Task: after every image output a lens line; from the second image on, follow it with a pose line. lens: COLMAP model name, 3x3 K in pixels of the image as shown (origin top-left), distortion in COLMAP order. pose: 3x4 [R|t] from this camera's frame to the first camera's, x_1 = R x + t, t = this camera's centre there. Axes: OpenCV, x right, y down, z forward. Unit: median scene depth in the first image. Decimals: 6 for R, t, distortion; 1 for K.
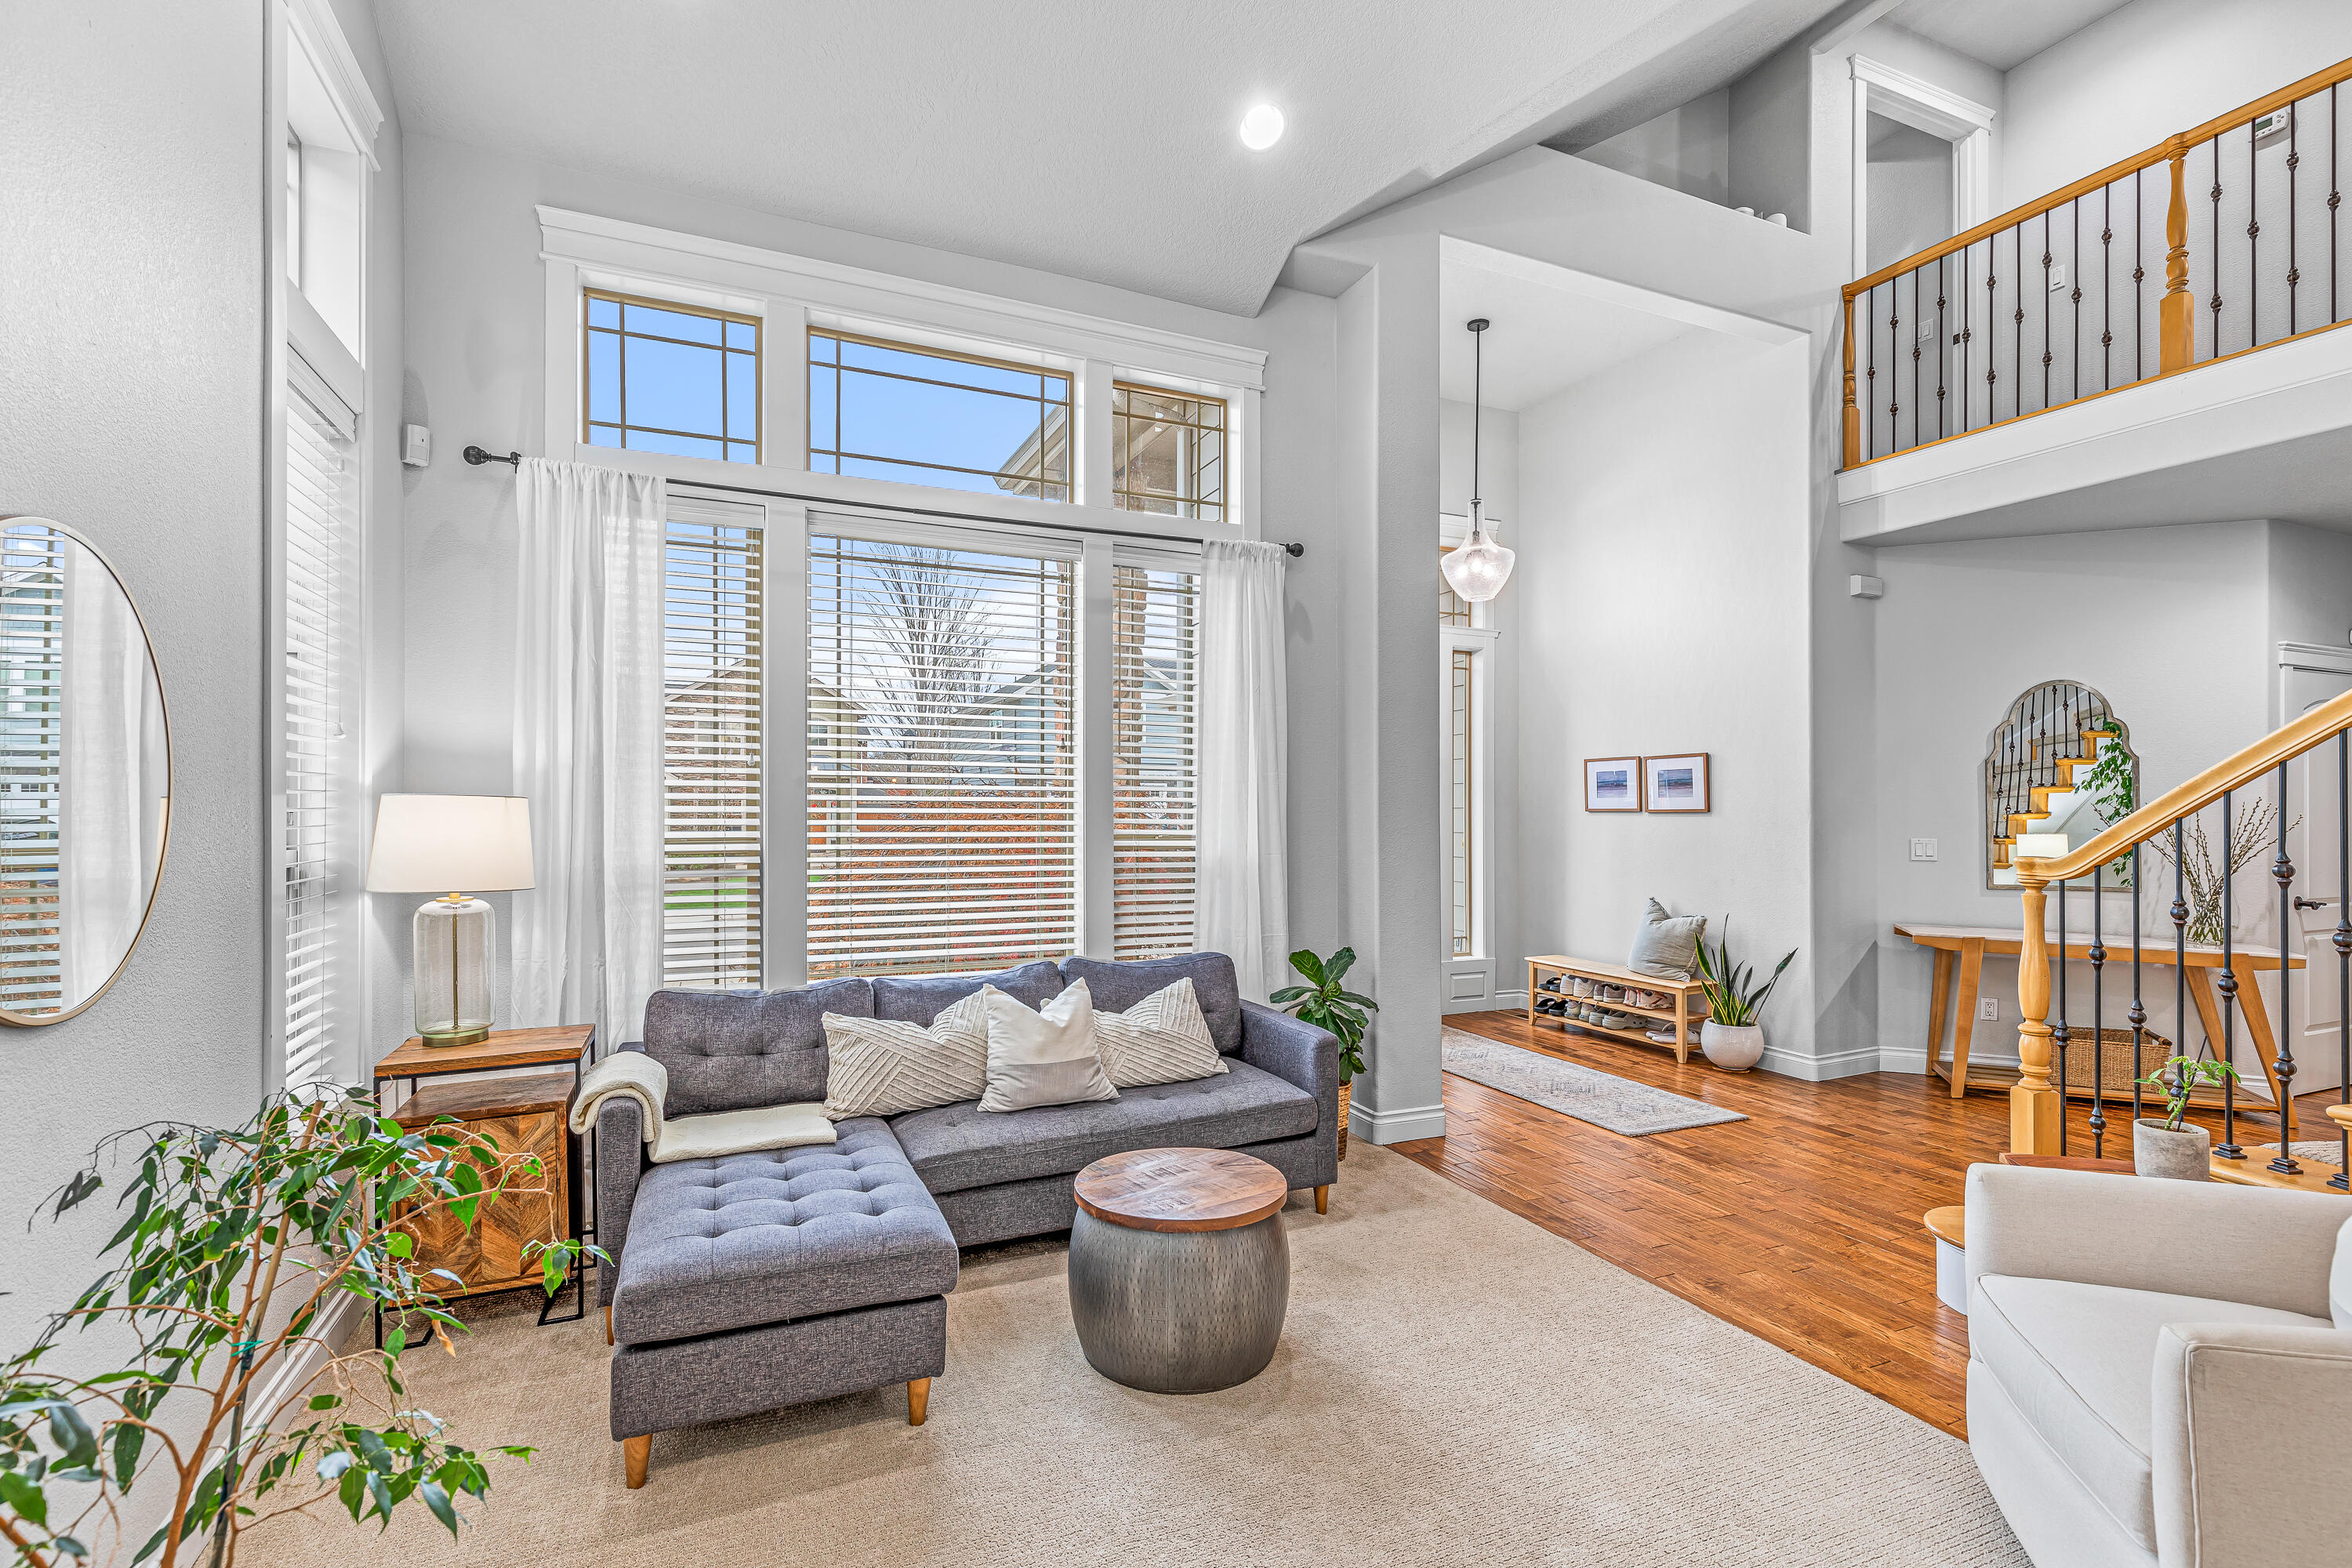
lens RADIAL K [[1080.2, 0, 1179.0], [0, 1080.2, 796.4], [0, 0, 1]] dist [0.002136, 0.000310]
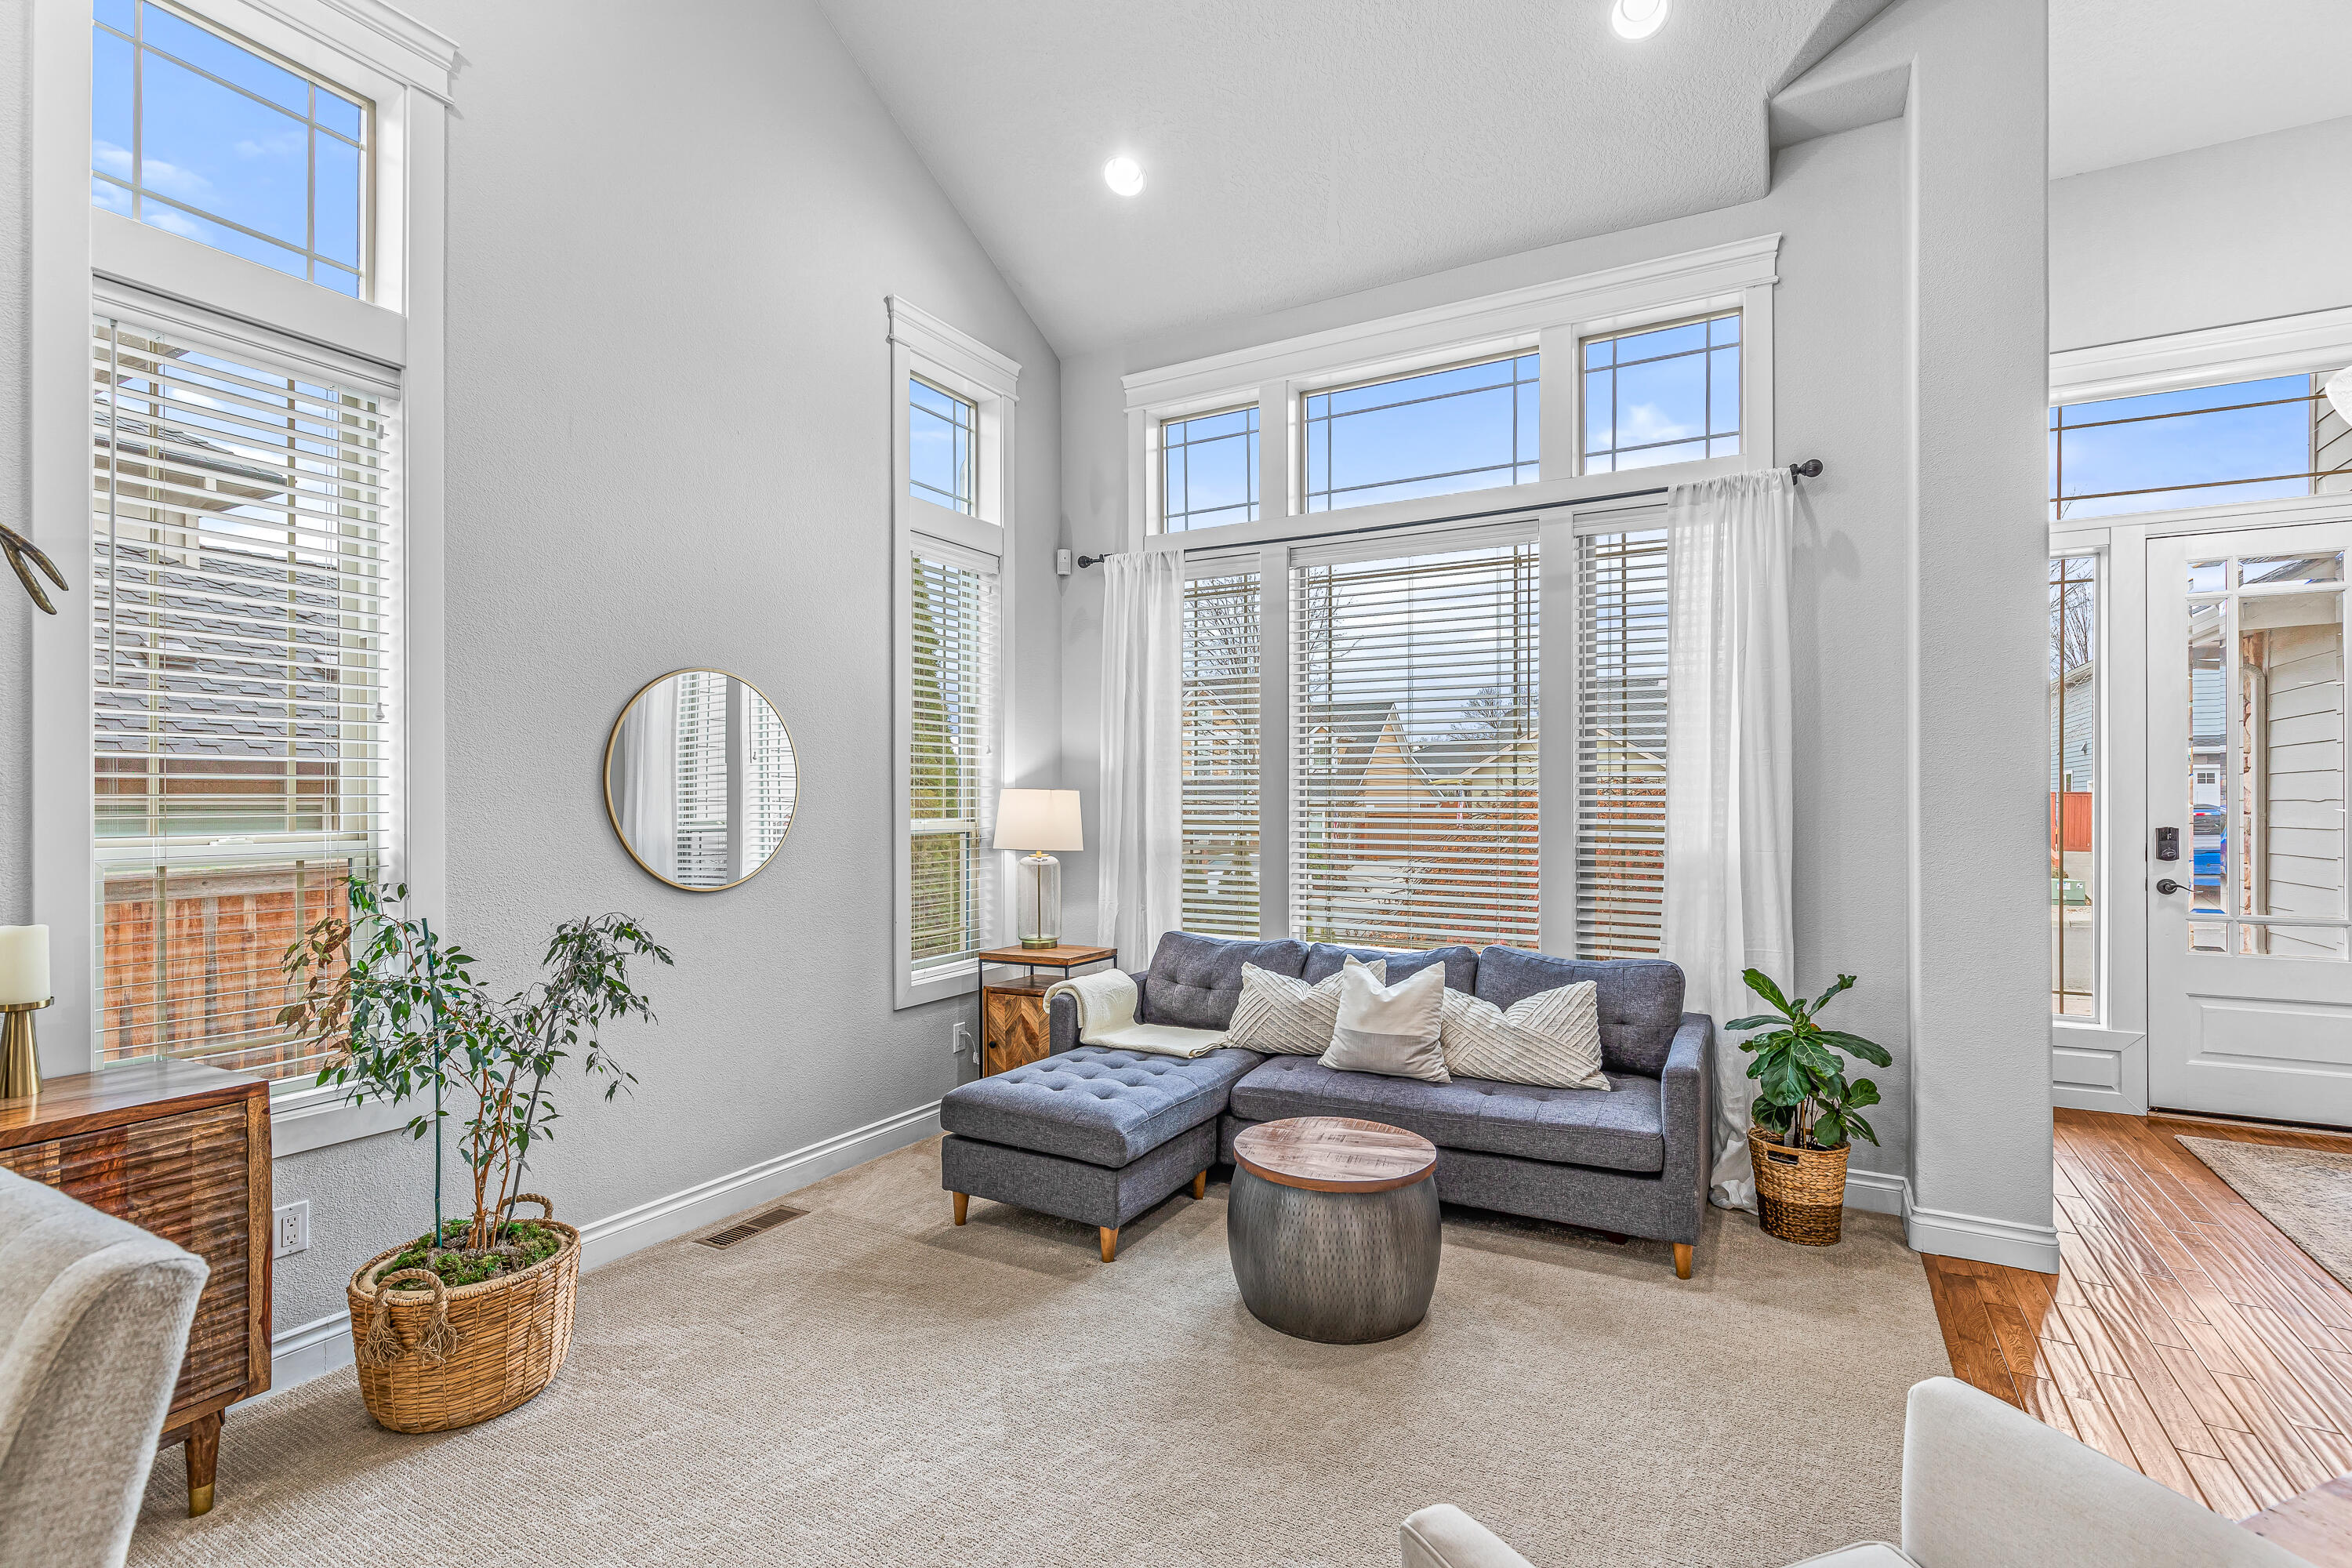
lens RADIAL K [[1060.7, 0, 1186.3], [0, 1060.7, 809.3], [0, 0, 1]] dist [-0.022002, 0.000204]
pose [[0.602497, 0.001970, -0.798119, 0.573720], [0.006225, 0.999955, 0.007168, 0.016758], [0.798097, -0.009287, 0.602457, 0.215709]]
